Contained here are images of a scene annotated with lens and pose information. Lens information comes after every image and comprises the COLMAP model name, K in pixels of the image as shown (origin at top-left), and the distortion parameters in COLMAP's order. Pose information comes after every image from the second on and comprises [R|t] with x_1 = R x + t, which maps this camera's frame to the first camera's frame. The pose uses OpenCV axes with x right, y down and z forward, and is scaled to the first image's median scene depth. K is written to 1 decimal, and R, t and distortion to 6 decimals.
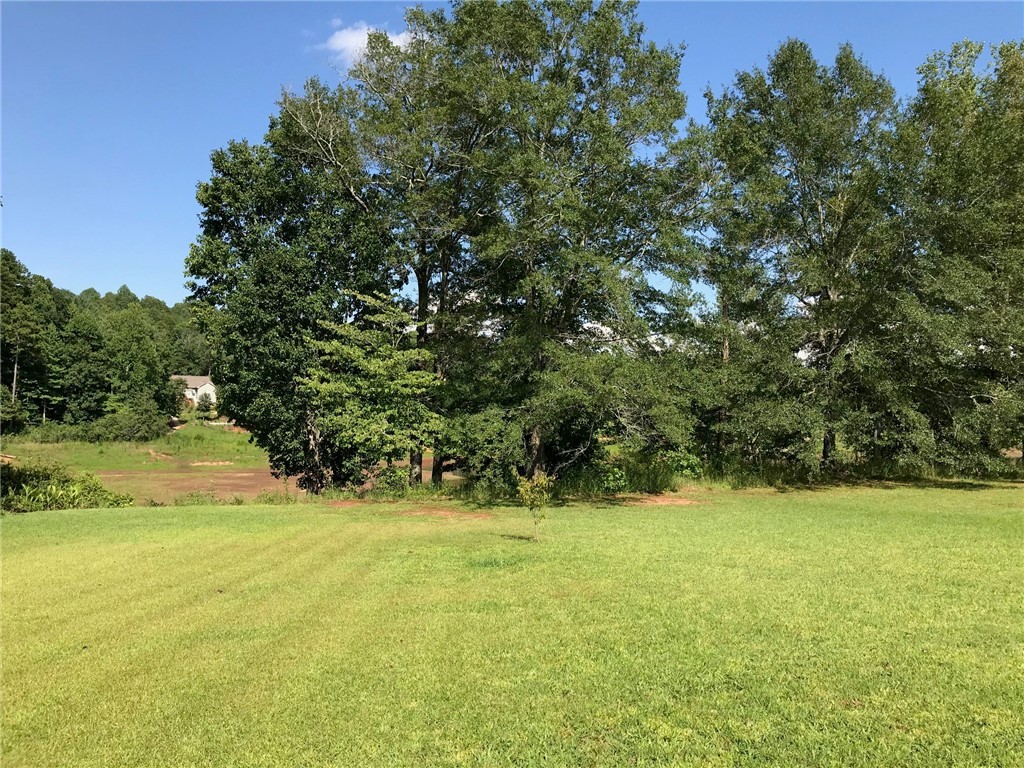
lens RADIAL K [[831.1, 0, 510.8], [0, 831.1, 380.7], [0, 0, 1]] dist [0.050850, -0.076035]
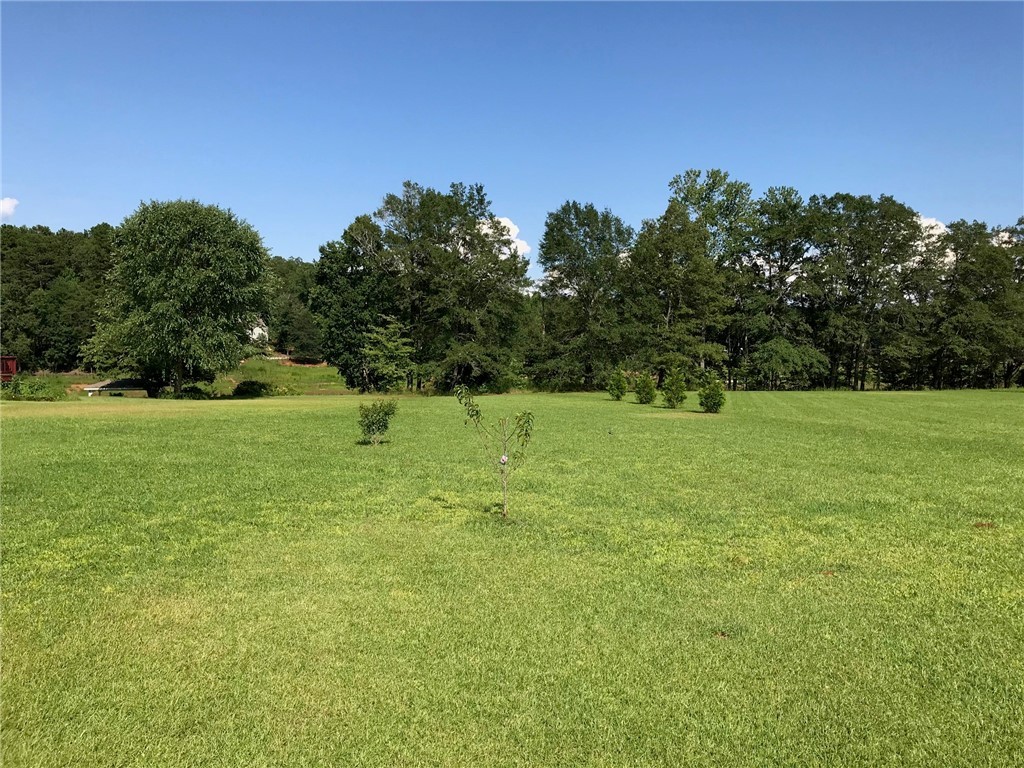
lens RADIAL K [[831.1, 0, 511.6], [0, 831.1, 383.6], [0, 0, 1]] dist [0.050850, -0.076035]
pose [[0.999544, 0.004927, -0.029788, 0.250033], [-0.002394, 0.996421, 0.084500, -0.099141], [0.030098, -0.084390, 0.995978, -1.355604]]
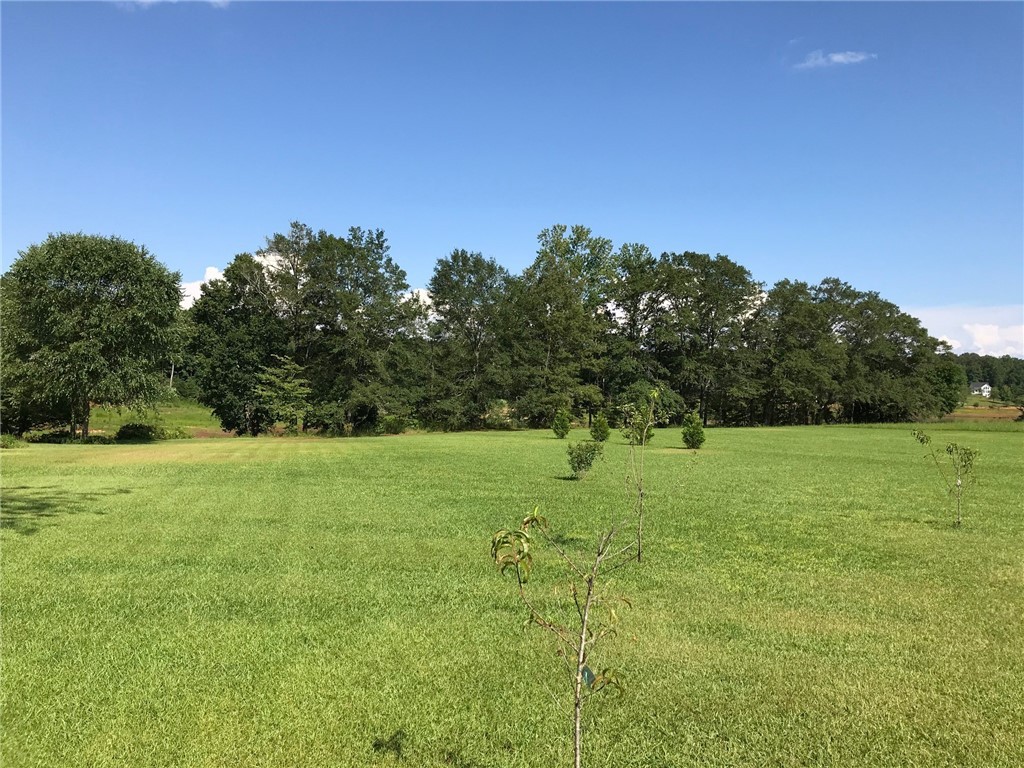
lens RADIAL K [[831.1, 0, 511.9], [0, 831.1, 379.3], [0, 0, 1]] dist [0.050850, -0.076035]
pose [[0.976564, 0.007176, 0.215108, -0.029840], [-0.014092, 0.999431, 0.030635, -0.106468], [-0.214765, -0.032949, 0.976110, -1.414061]]
